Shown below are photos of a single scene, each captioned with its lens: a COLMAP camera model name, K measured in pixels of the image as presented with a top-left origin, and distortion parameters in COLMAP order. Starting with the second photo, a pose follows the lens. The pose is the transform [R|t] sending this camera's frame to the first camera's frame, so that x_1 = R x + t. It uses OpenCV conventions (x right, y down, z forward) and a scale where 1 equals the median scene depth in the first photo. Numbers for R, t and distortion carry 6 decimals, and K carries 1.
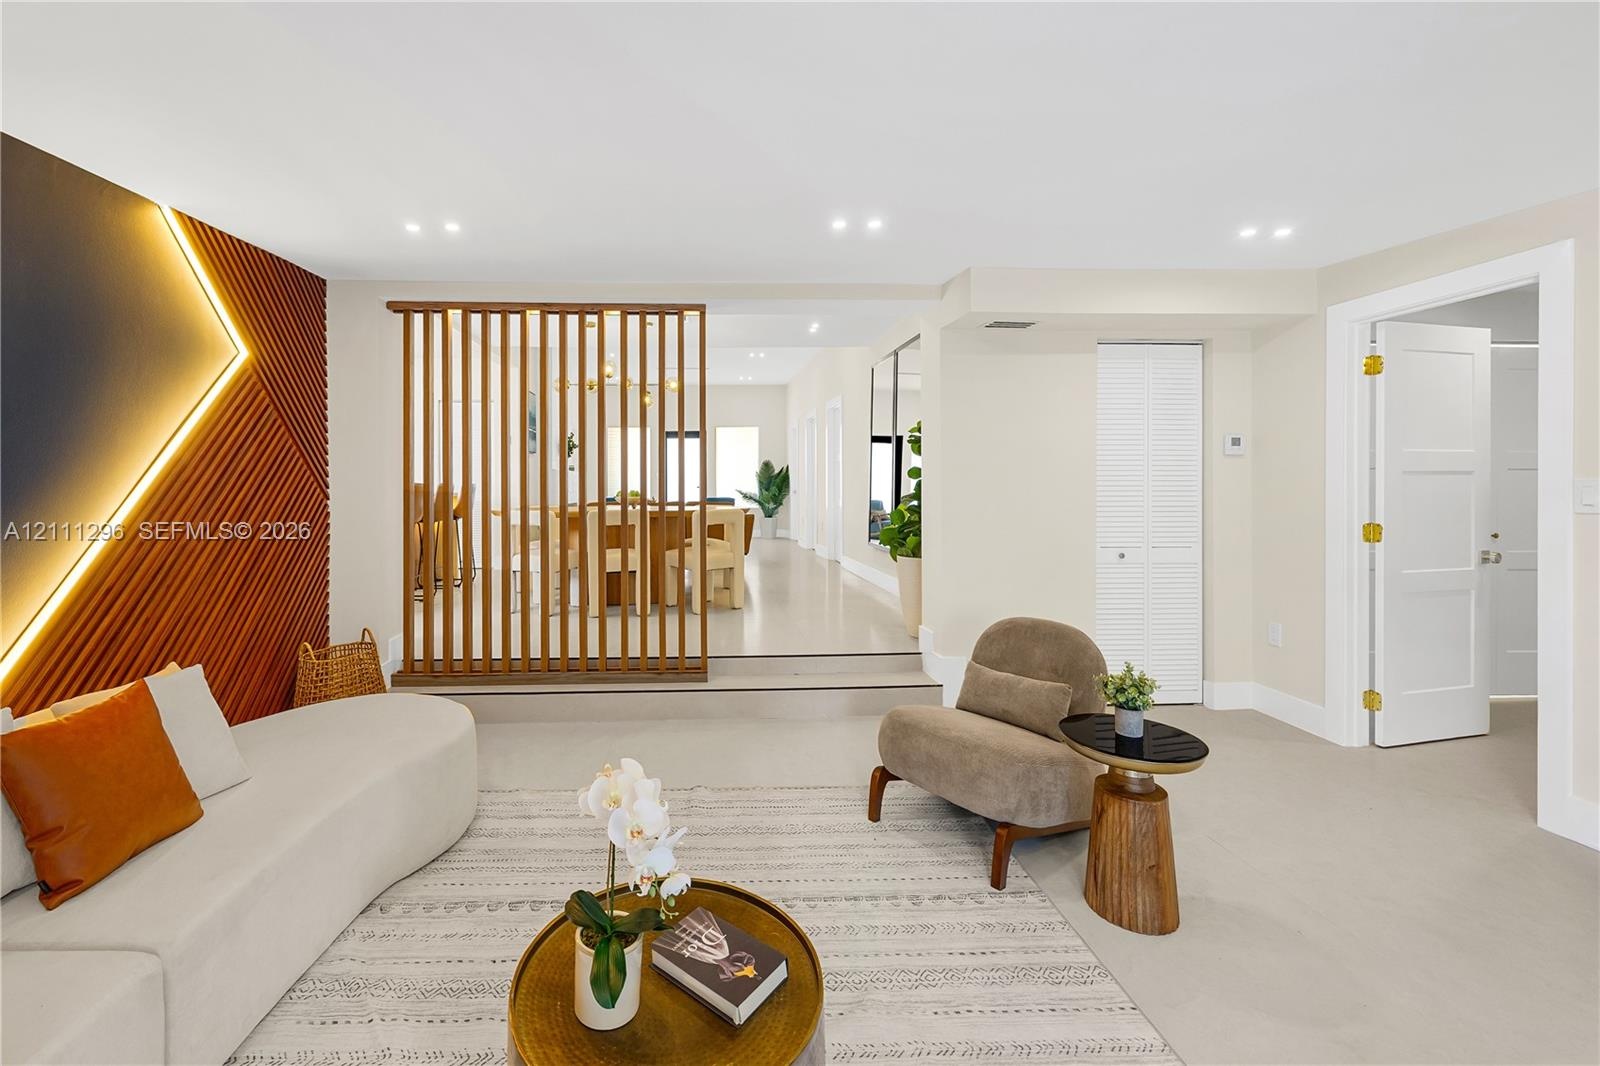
lens RADIAL K [[701.3, 0, 801.3], [0, 701.3, 501.4], [0, 0, 1]] dist [-0.001492, 0.000000]
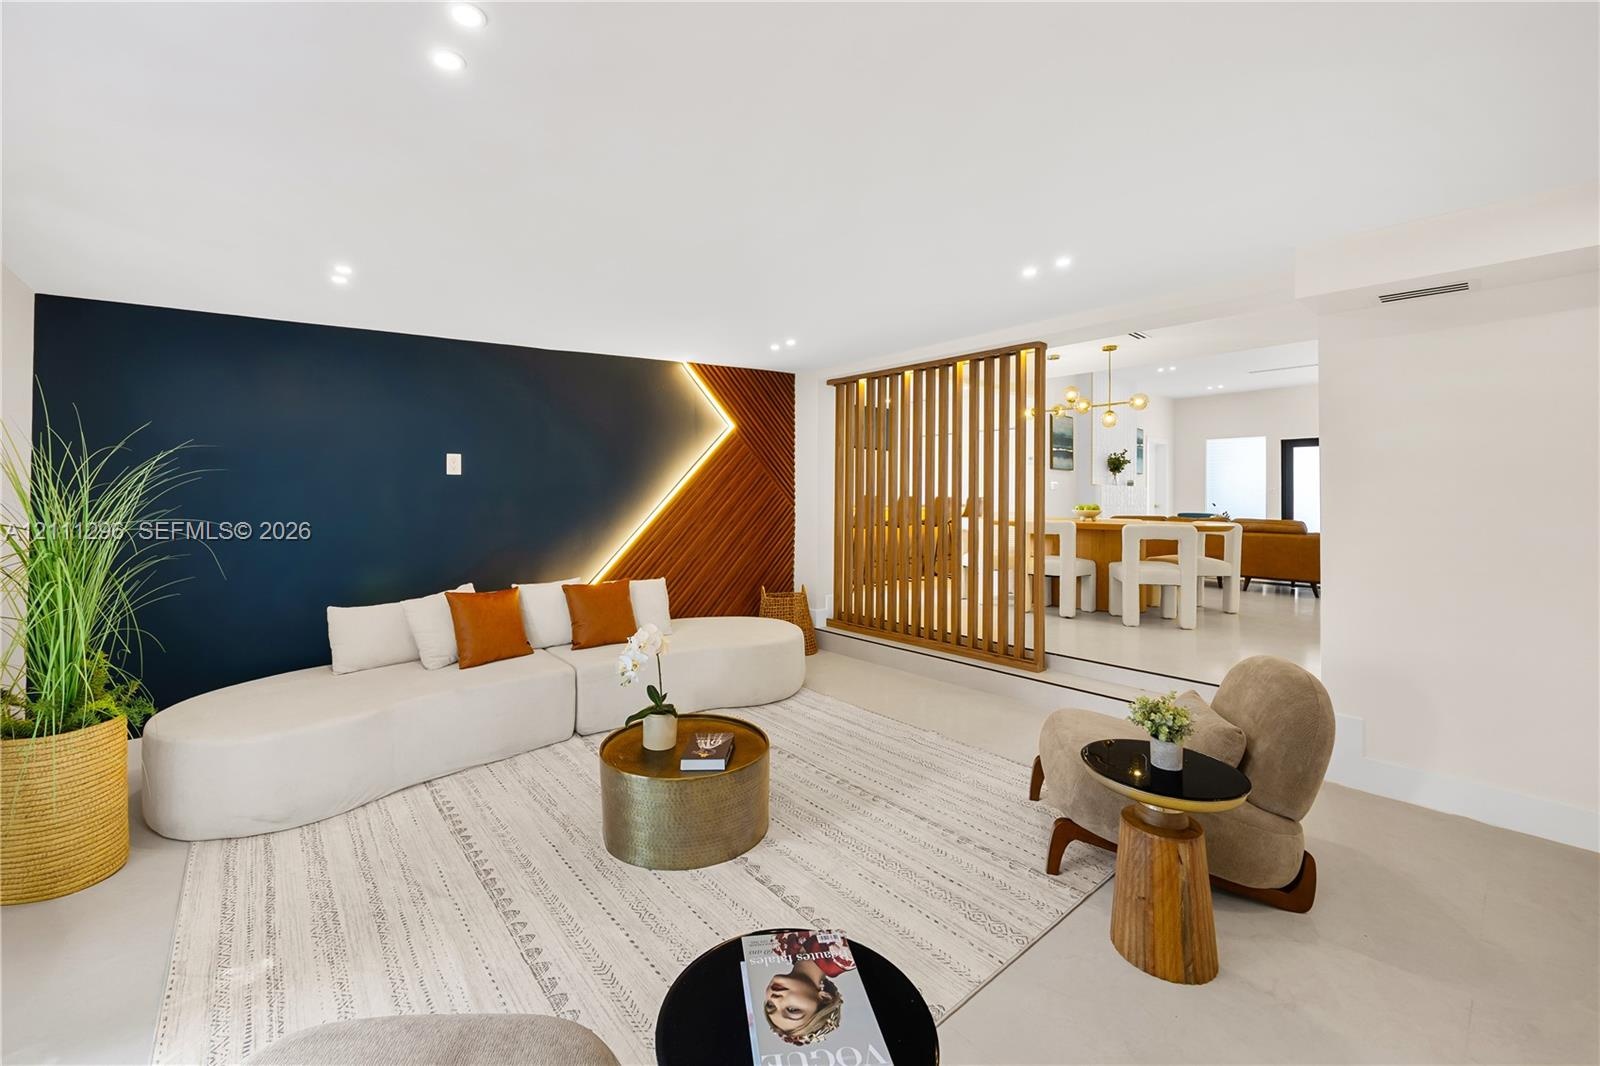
lens RADIAL K [[664.7, 0, 795.1], [0, 664.7, 496.5], [0, 0, 1]] dist [-0.001509, -0.000231]
pose [[0.615878, 0.005218, -0.787825, 0.533446], [-0.027113, 0.999526, -0.014575, -0.000336], [0.787375, 0.030337, 0.615727, 0.027751]]
